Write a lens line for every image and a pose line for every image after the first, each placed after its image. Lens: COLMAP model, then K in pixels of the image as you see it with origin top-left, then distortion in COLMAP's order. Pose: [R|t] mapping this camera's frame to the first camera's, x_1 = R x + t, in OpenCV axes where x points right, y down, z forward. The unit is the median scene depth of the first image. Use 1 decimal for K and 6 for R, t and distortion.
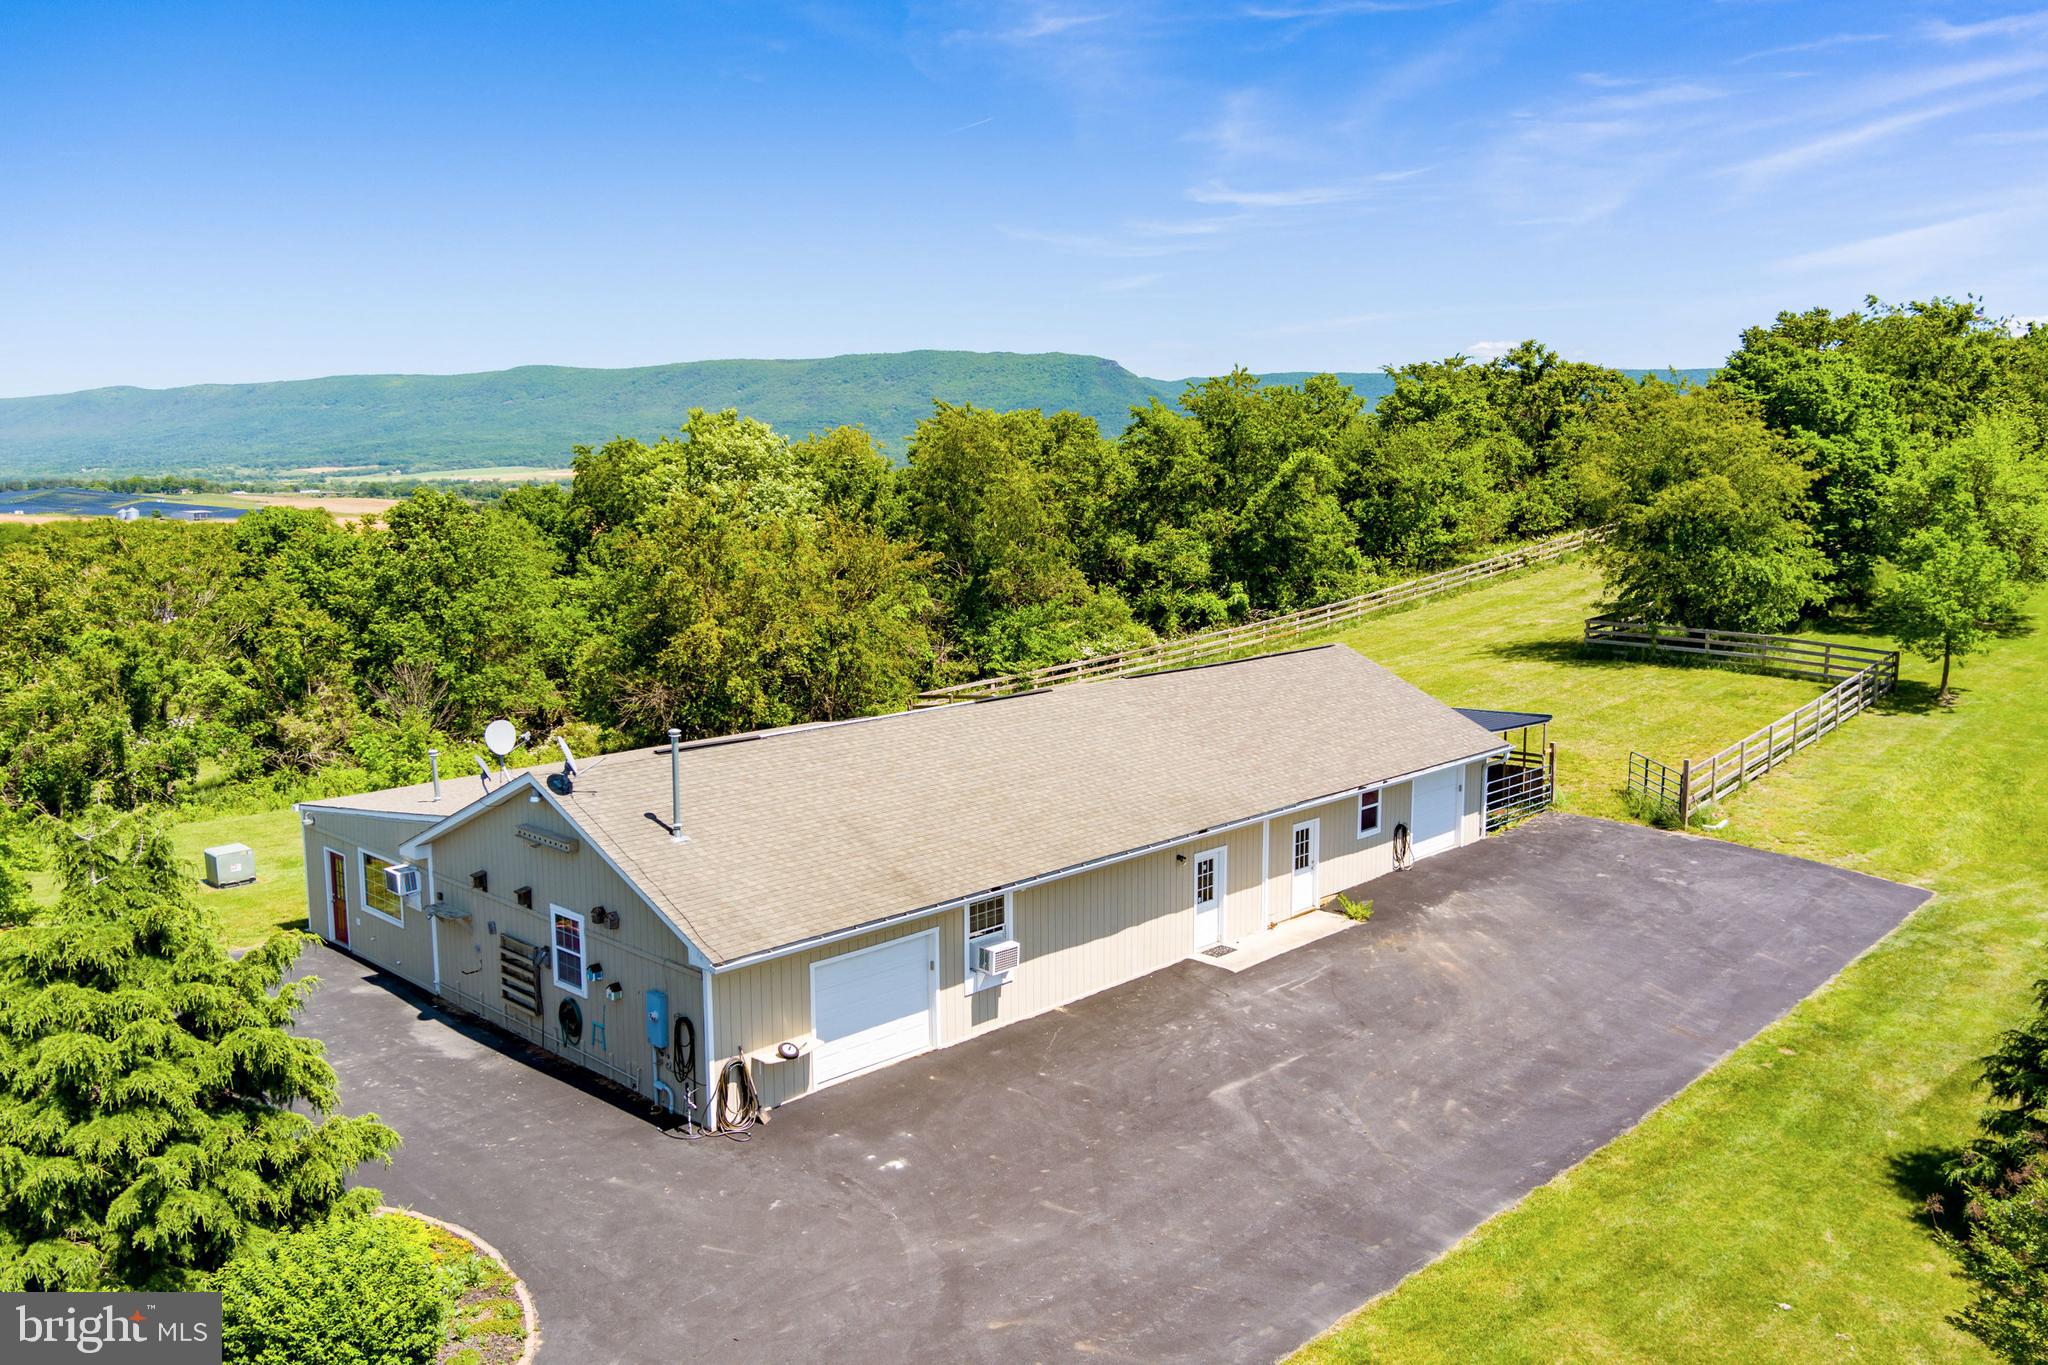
lens RADIAL K [[1668.5, 0, 1029.2], [0, 1668.5, 700.1], [0, 0, 1]] dist [-0.080597, 0.023327]
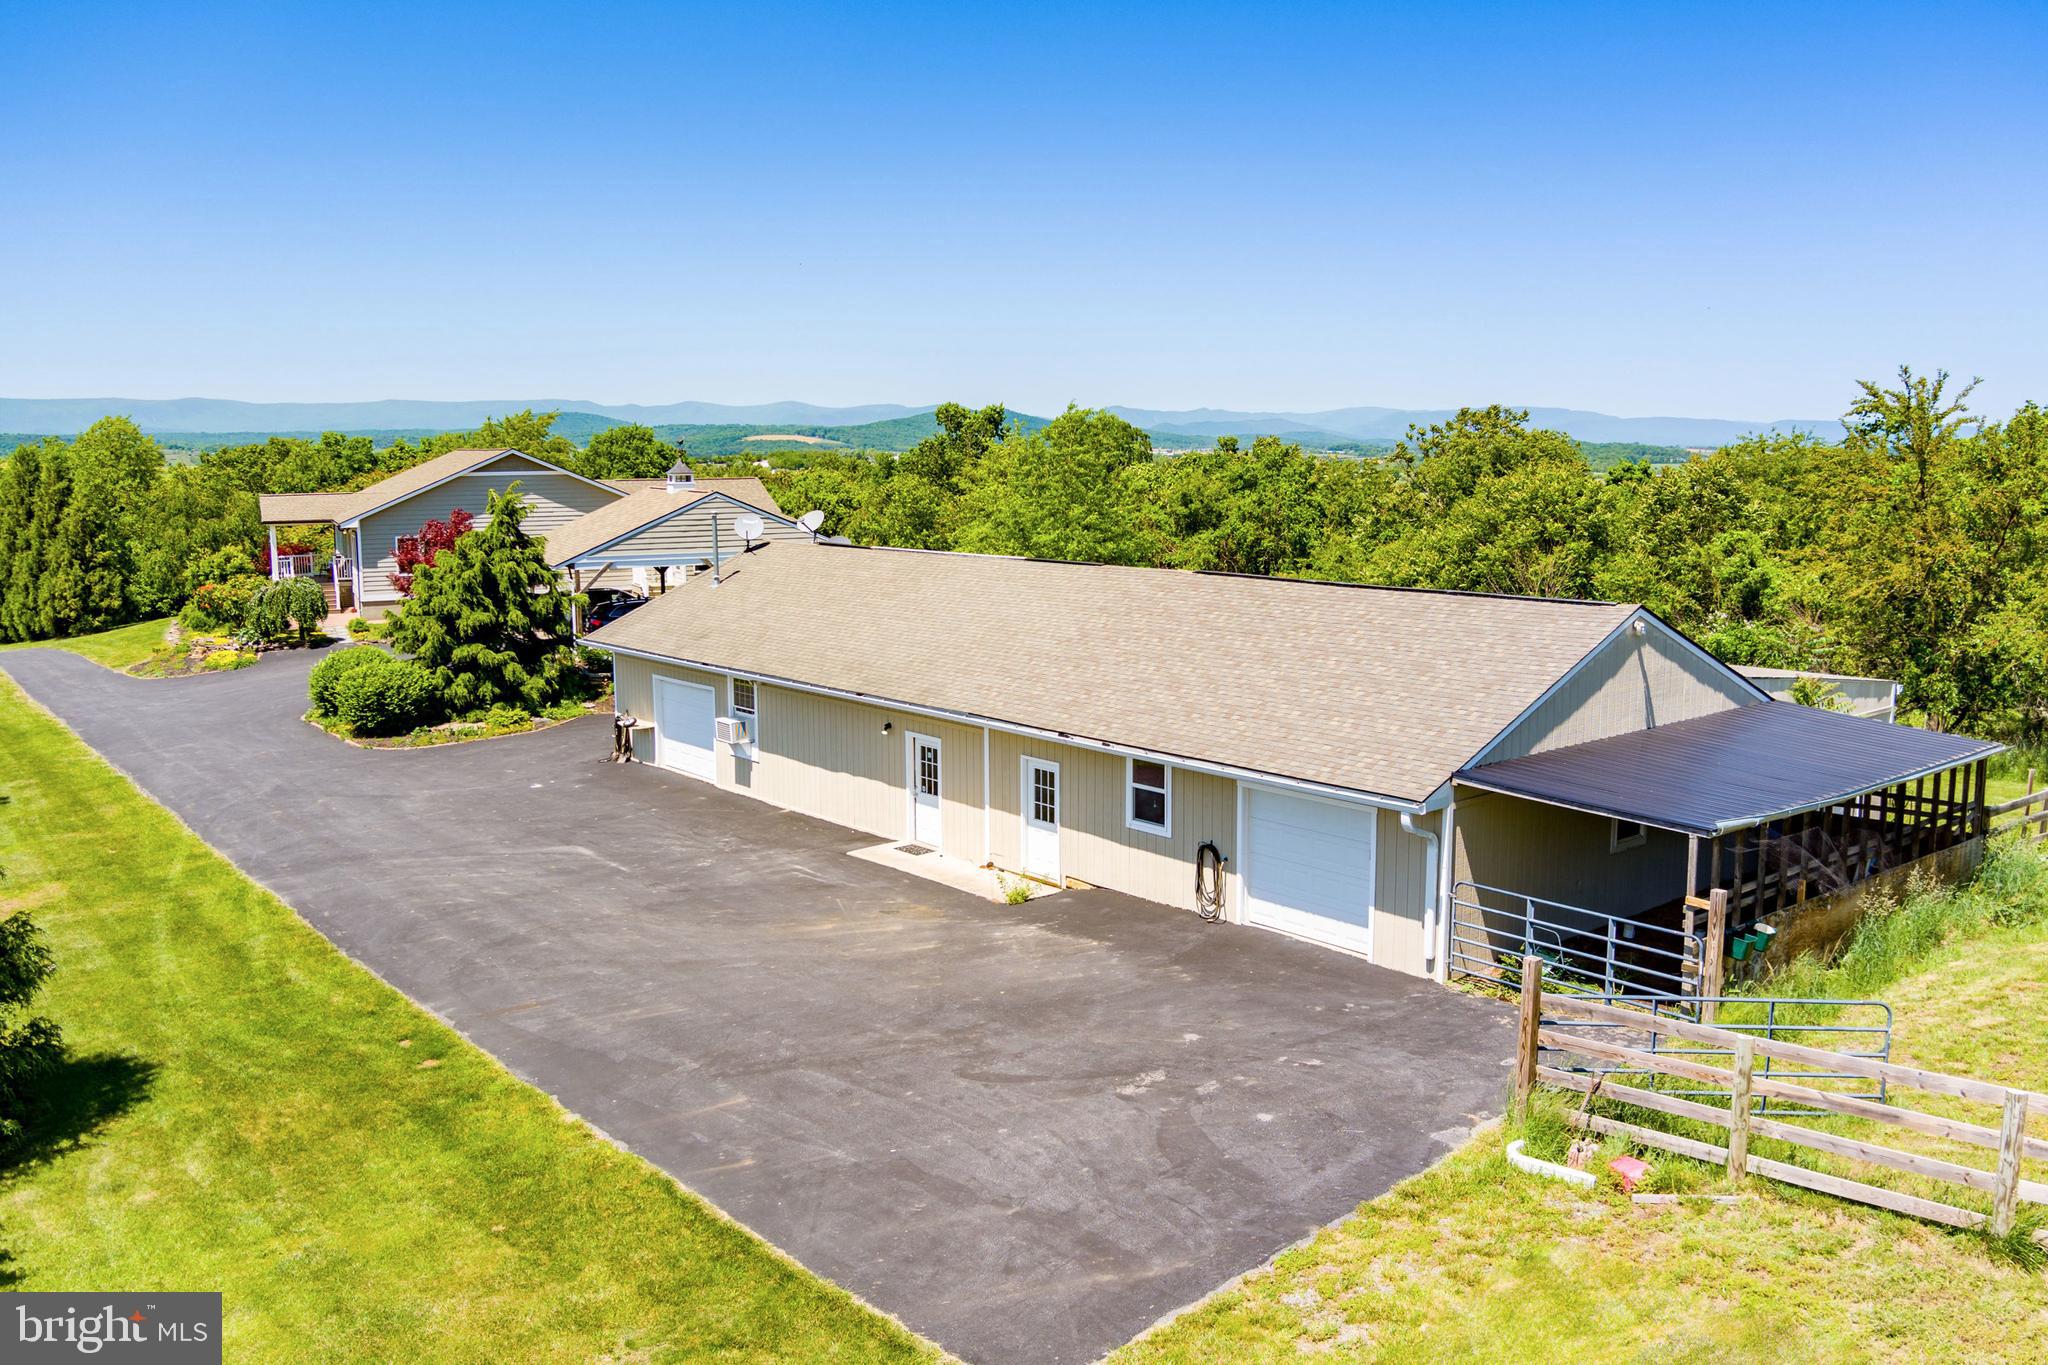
lens RADIAL K [[1668.5, 0, 1022.5], [0, 1668.5, 684.4], [0, 0, 1]] dist [-0.080597, 0.023327]
pose [[-0.121141, 0.137290, -0.983095, 0.898910], [-0.152847, 0.975998, 0.155133, -0.074761], [0.980797, 0.169056, -0.097249, 1.054315]]
